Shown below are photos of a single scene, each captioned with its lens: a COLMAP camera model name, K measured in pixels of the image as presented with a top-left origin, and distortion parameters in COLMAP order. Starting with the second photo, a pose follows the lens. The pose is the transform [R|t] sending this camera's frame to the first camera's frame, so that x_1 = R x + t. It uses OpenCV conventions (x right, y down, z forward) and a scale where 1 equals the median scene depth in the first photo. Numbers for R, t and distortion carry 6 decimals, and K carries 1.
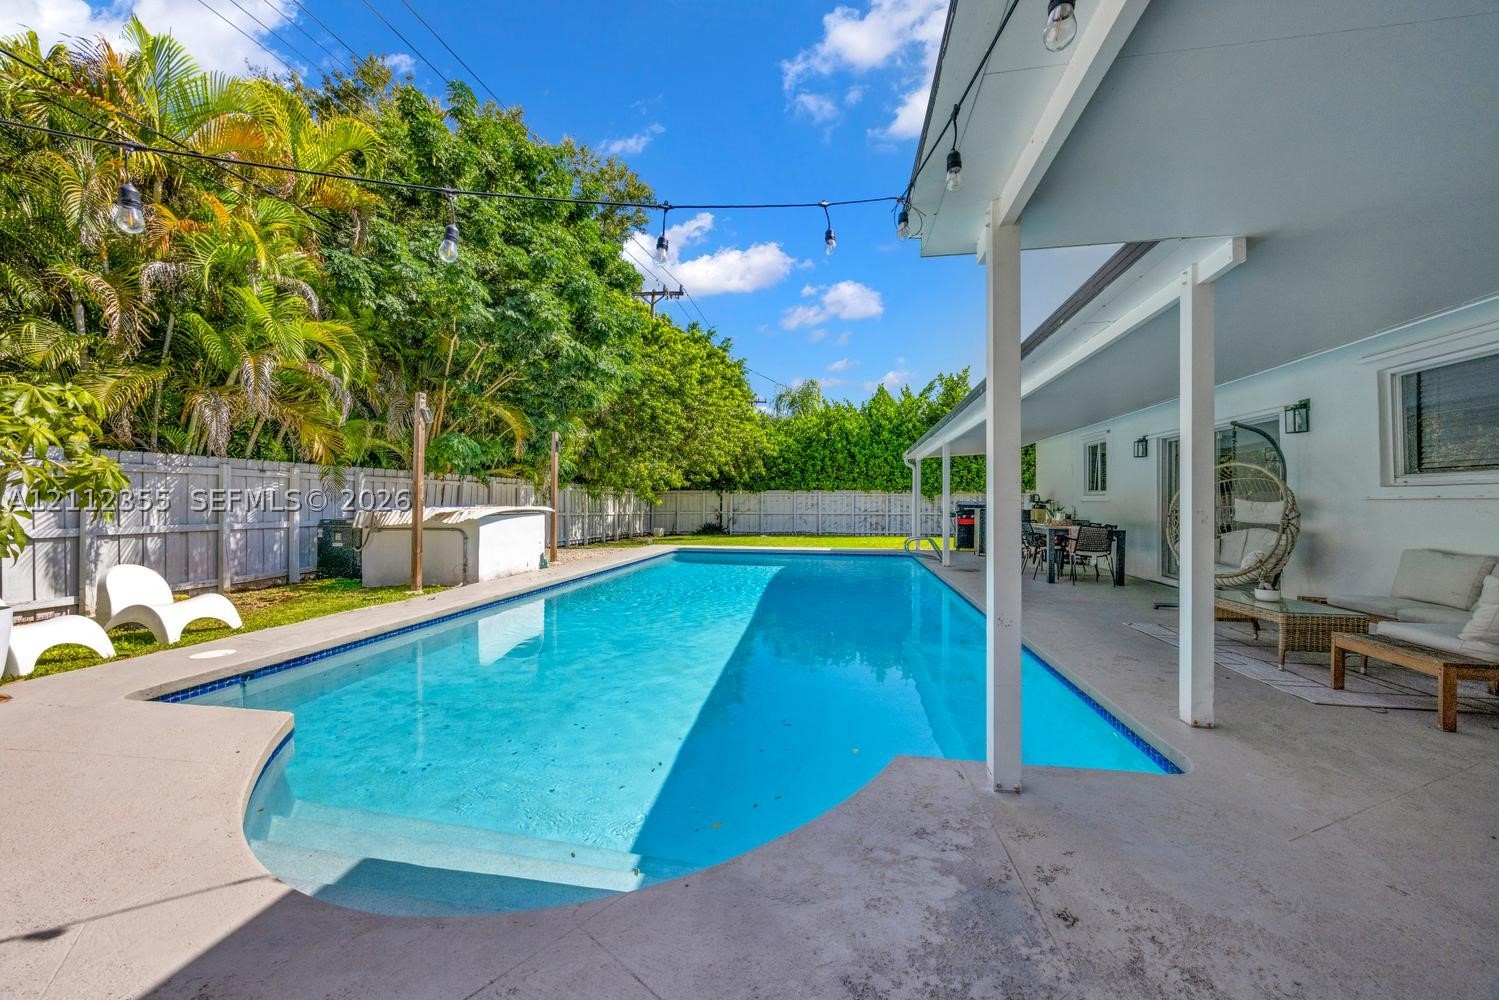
lens RADIAL K [[577.9, 0, 760.6], [0, 577.9, 501.0], [0, 0, 1]] dist [0.003869, 0.001617]
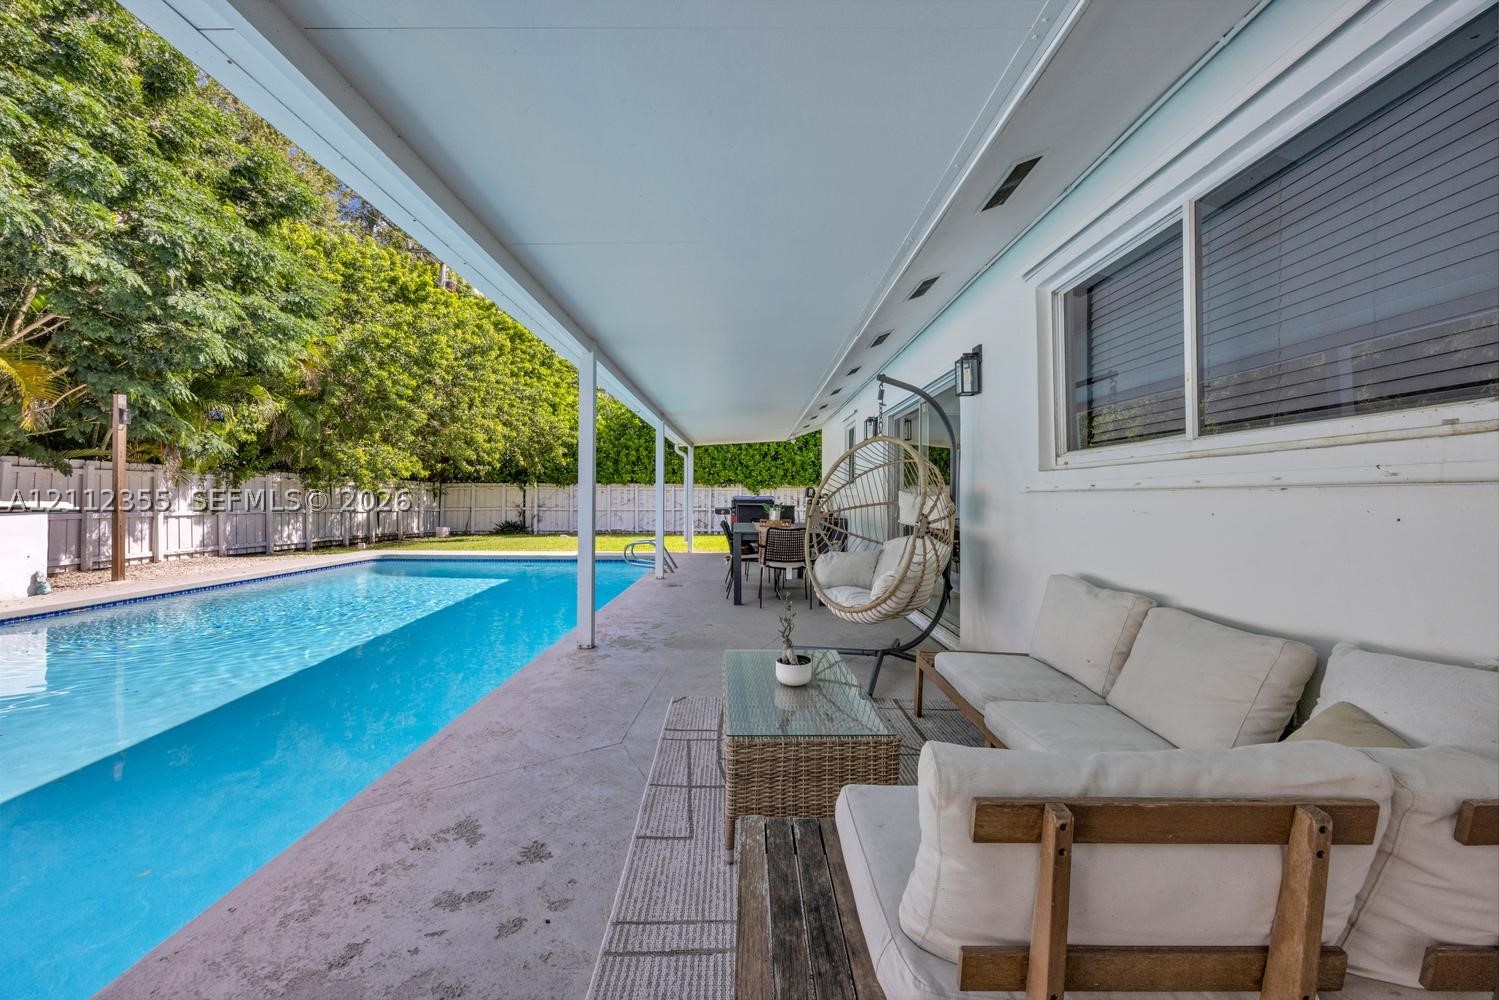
lens RADIAL K [[577.9, 0, 752.0], [0, 577.9, 499.8], [0, 0, 1]] dist [0.003869, 0.001617]
pose [[0.987043, 0.001066, 0.160452, 0.249462], [-0.002020, 0.999981, 0.005780, 0.001669], [-0.160443, -0.006029, 0.987027, 0.162202]]
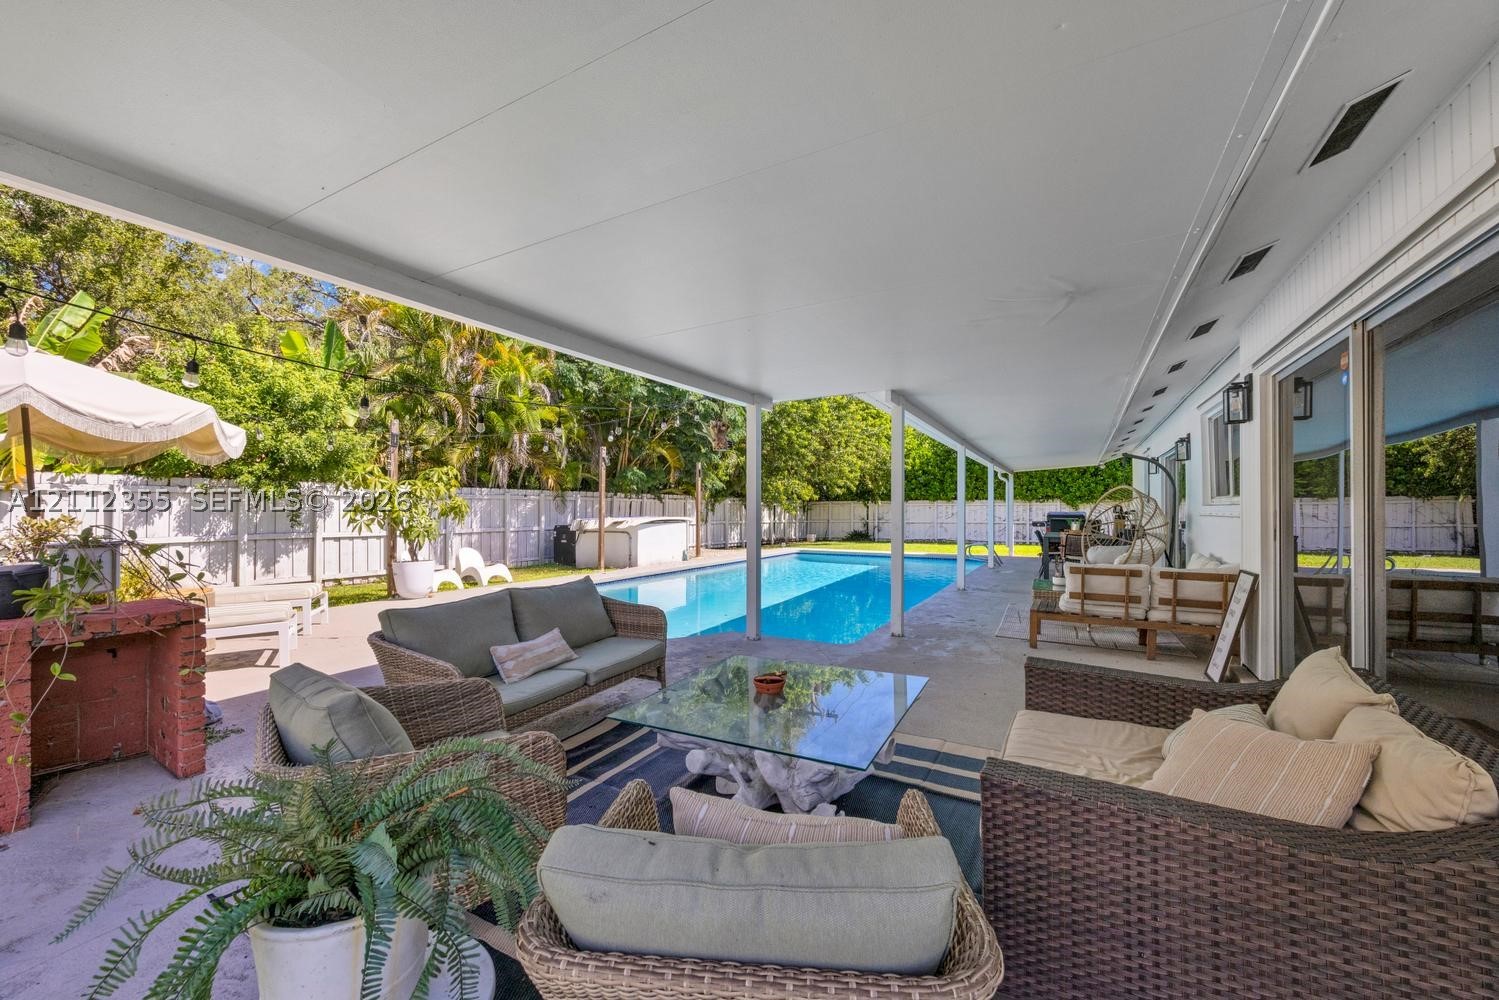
lens RADIAL K [[577.9, 0, 760.2], [0, 577.9, 510.7], [0, 0, 1]] dist [0.003869, 0.001617]
pose [[0.940642, -0.002103, -0.339394, 0.218171], [0.003451, 0.999988, 0.003367, -0.007746], [0.339383, -0.004339, 0.940638, -0.214362]]
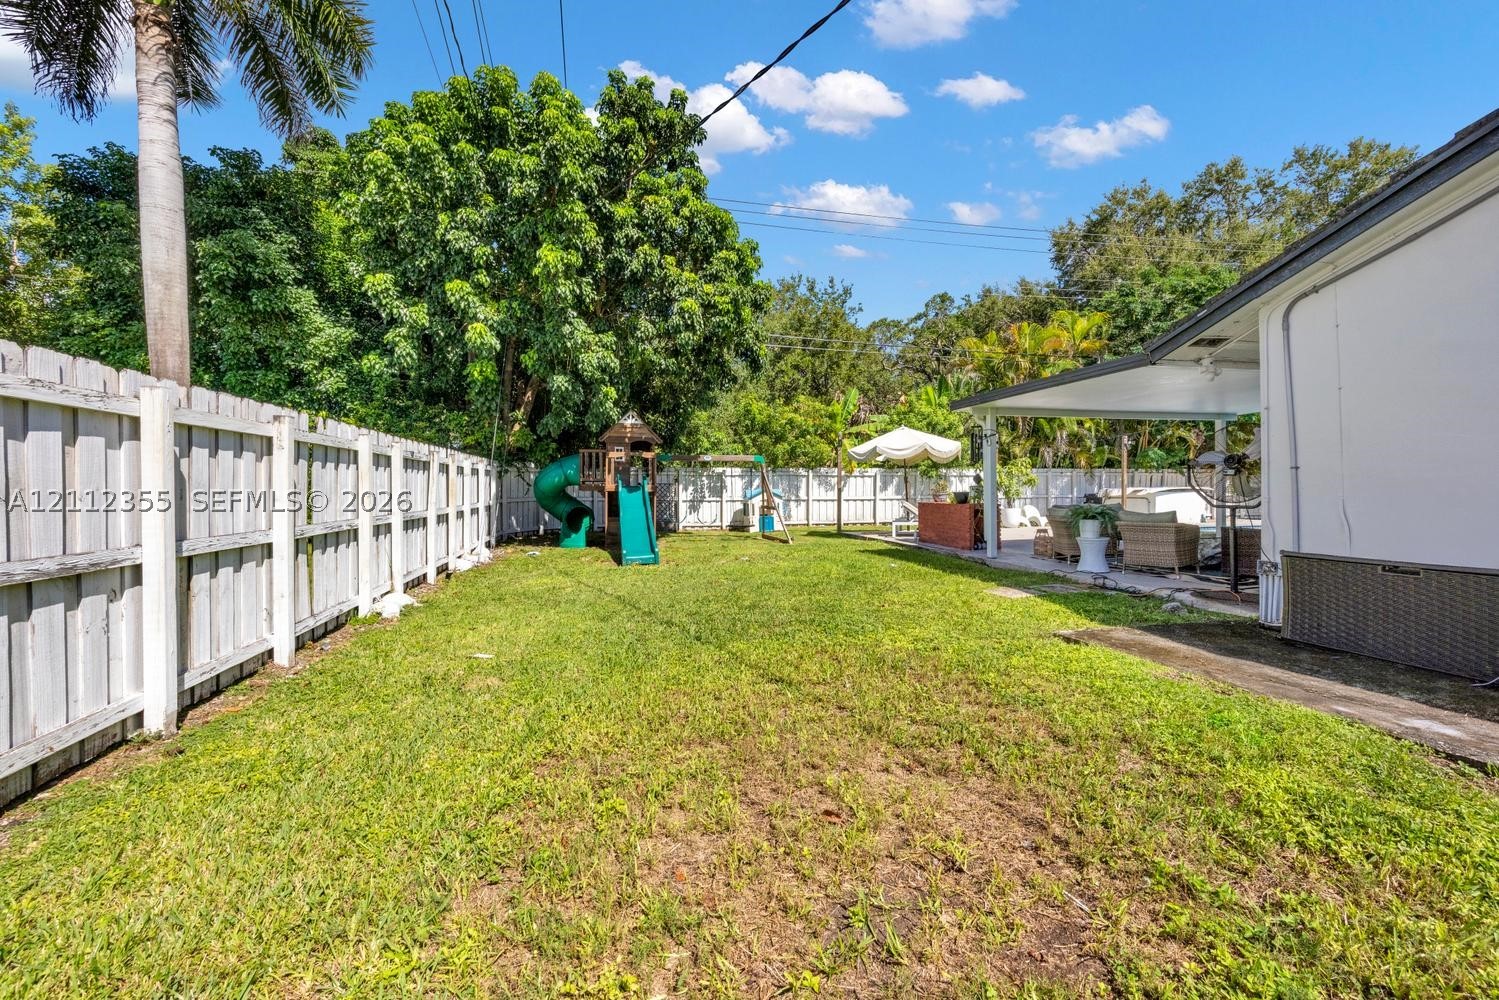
lens RADIAL K [[577.9, 0, 746.6], [0, 577.9, 501.0], [0, 0, 1]] dist [0.003869, 0.001617]
pose [[0.364975, 0.007383, -0.930988, 0.557294], [0.012737, 0.999835, 0.012922, 0.009255], [0.930930, -0.016575, 0.364821, -0.679734]]
